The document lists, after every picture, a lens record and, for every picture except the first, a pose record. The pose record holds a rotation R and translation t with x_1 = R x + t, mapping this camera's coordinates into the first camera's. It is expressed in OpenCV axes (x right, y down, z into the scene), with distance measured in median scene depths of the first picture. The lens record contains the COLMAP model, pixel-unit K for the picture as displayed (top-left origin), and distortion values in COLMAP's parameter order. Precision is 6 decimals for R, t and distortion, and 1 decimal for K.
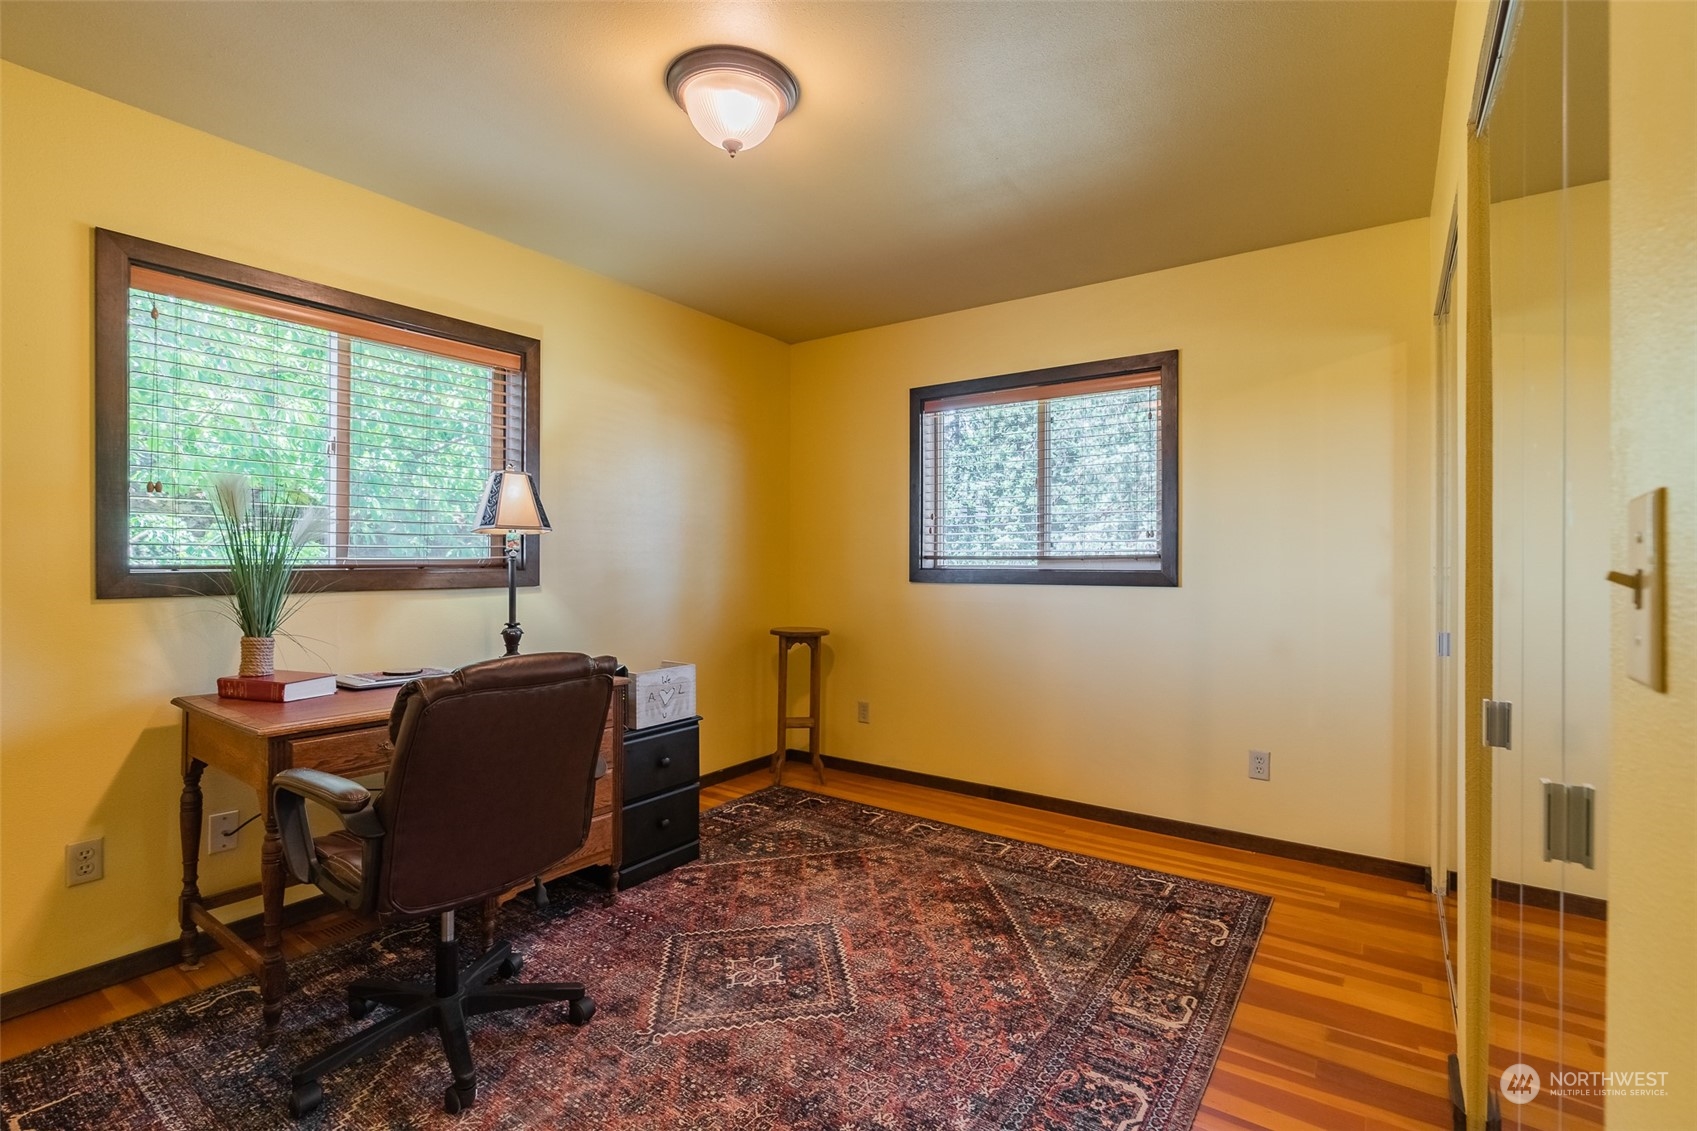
lens RADIAL K [[777.8, 0, 841.7], [0, 777.8, 552.8], [0, 0, 1]] dist [-0.029097, 0.000386]
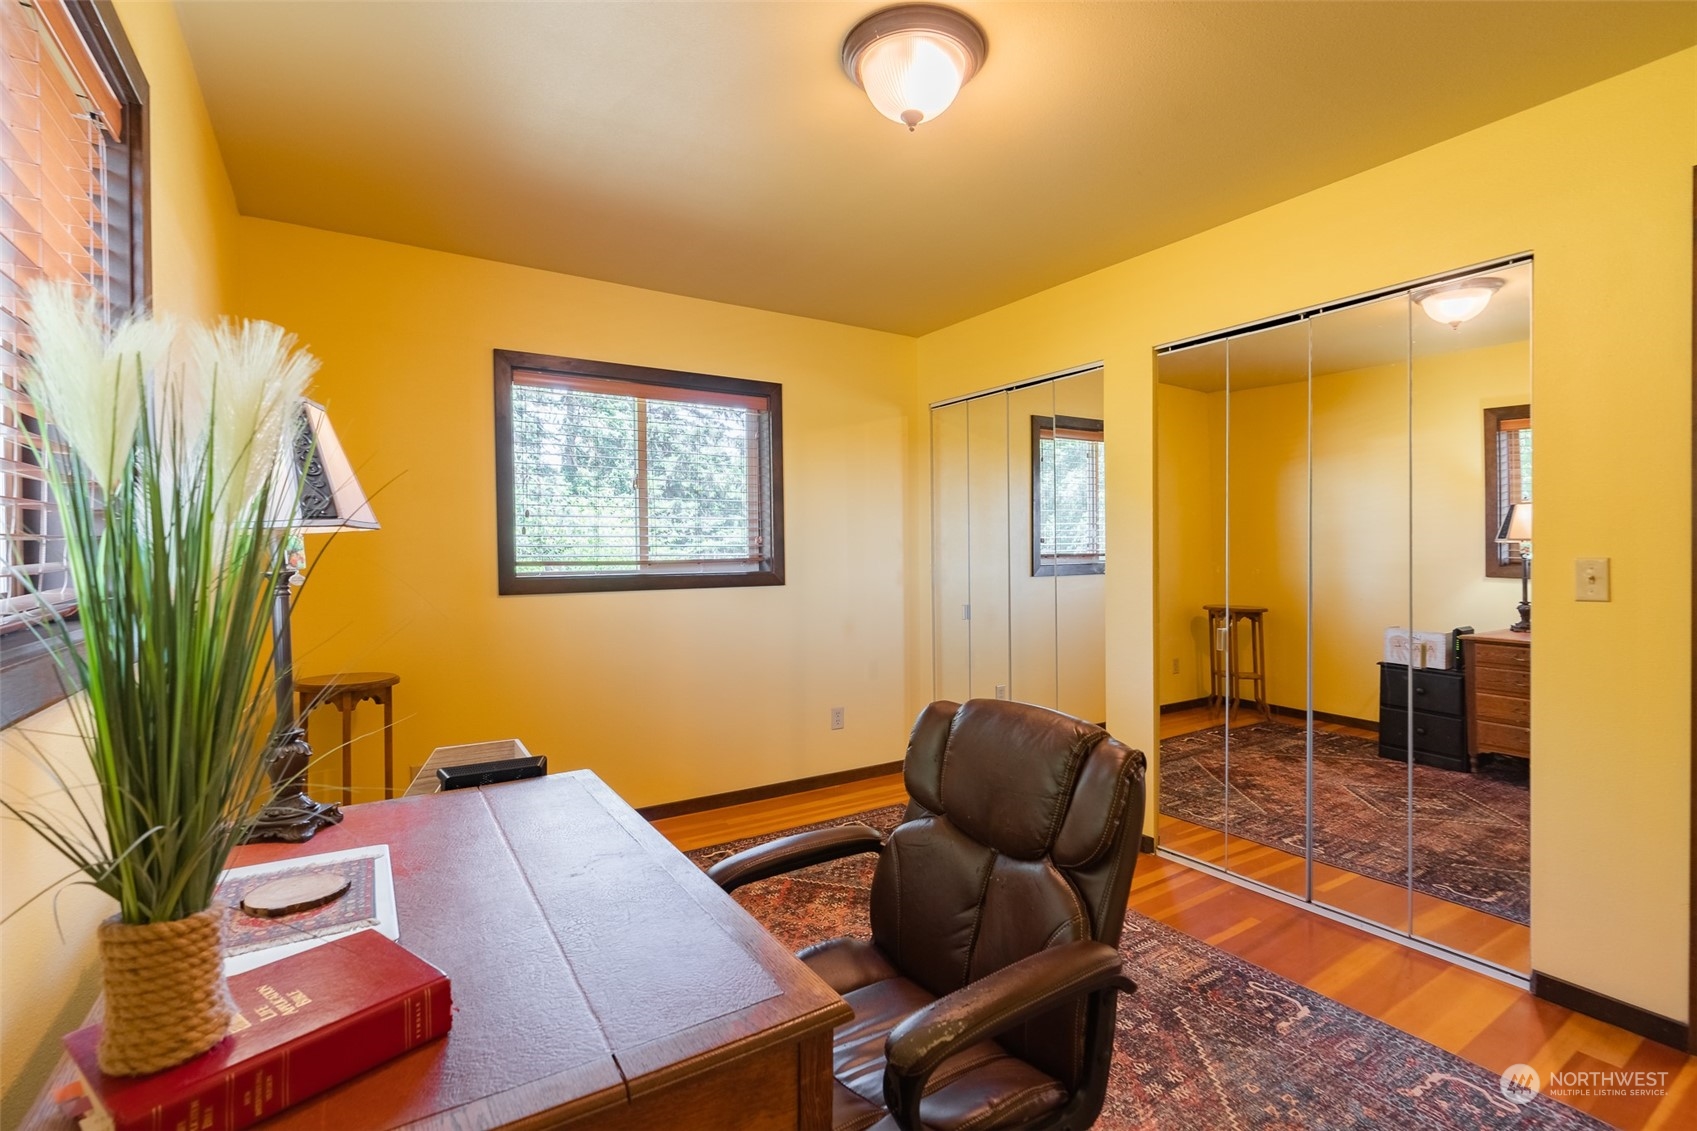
lens RADIAL K [[775.4, 0, 857.8], [0, 775.4, 562.5], [0, 0, 1]] dist [-0.006384, 0.000267]
pose [[0.334069, -0.011482, 0.942479, -0.651844], [0.007780, 0.999925, 0.009424, -0.000304], [-0.942517, 0.004184, 0.334133, 0.499890]]
